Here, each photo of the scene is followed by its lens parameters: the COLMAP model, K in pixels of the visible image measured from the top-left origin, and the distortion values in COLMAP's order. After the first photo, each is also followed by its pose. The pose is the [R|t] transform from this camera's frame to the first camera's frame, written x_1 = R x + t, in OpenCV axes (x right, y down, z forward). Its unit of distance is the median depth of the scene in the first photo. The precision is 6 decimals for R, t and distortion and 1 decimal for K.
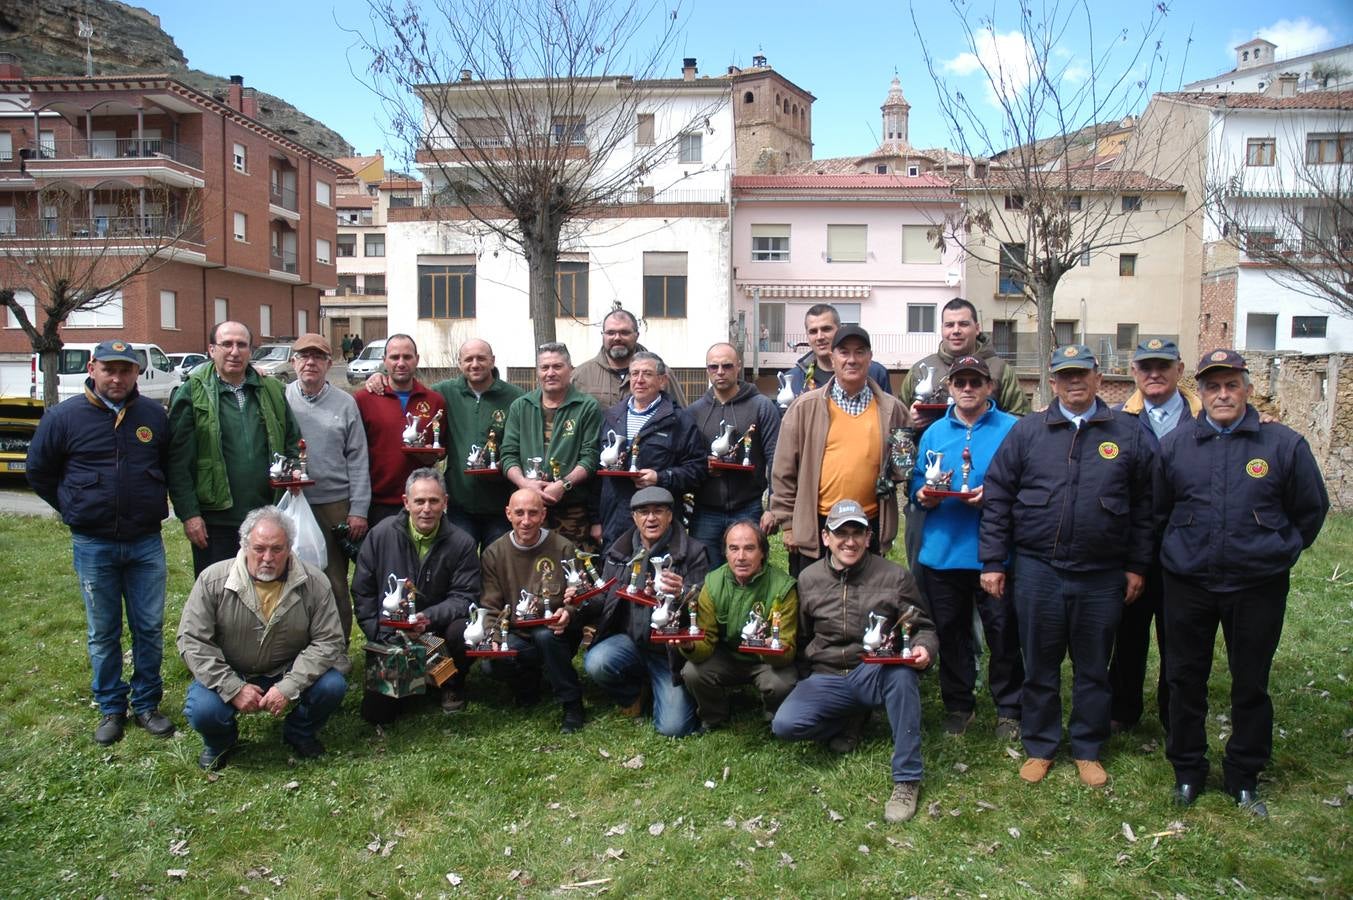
lens RADIAL K [[1053.8, 0, 656.3], [0, 1053.8, 481.3], [0, 0, 1]] dist [-0.171585, 0.162063]
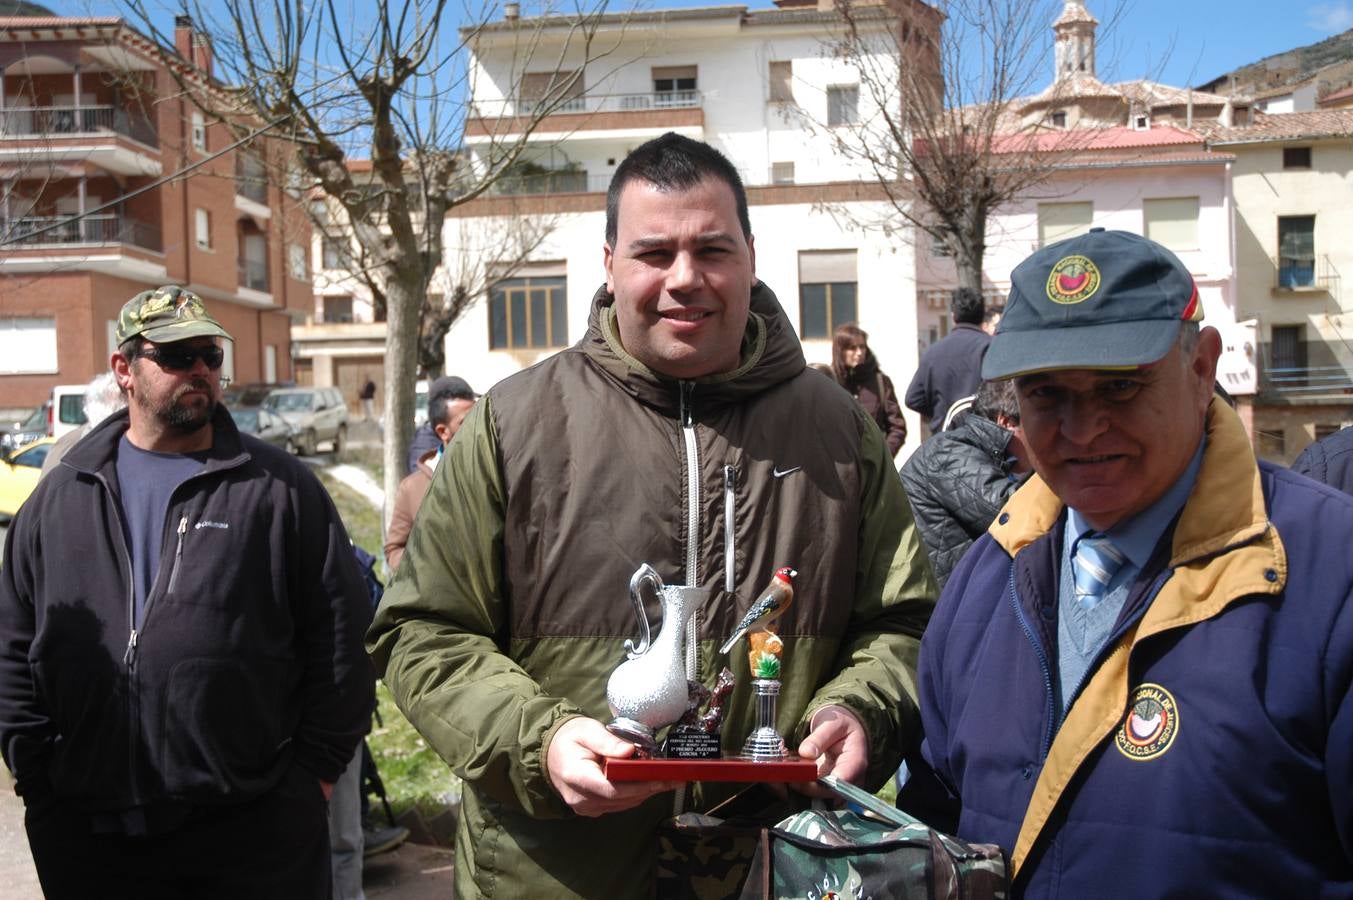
lens RADIAL K [[1602.1, 0, 659.9], [0, 1602.1, 490.1], [0, 0, 1]] dist [-0.026038, 0.186200]
pose [[0.999407, -0.032682, -0.010825, -0.087931], [0.031849, 0.997054, -0.069775, 0.020955], [0.013073, 0.069389, 0.997504, -0.099174]]
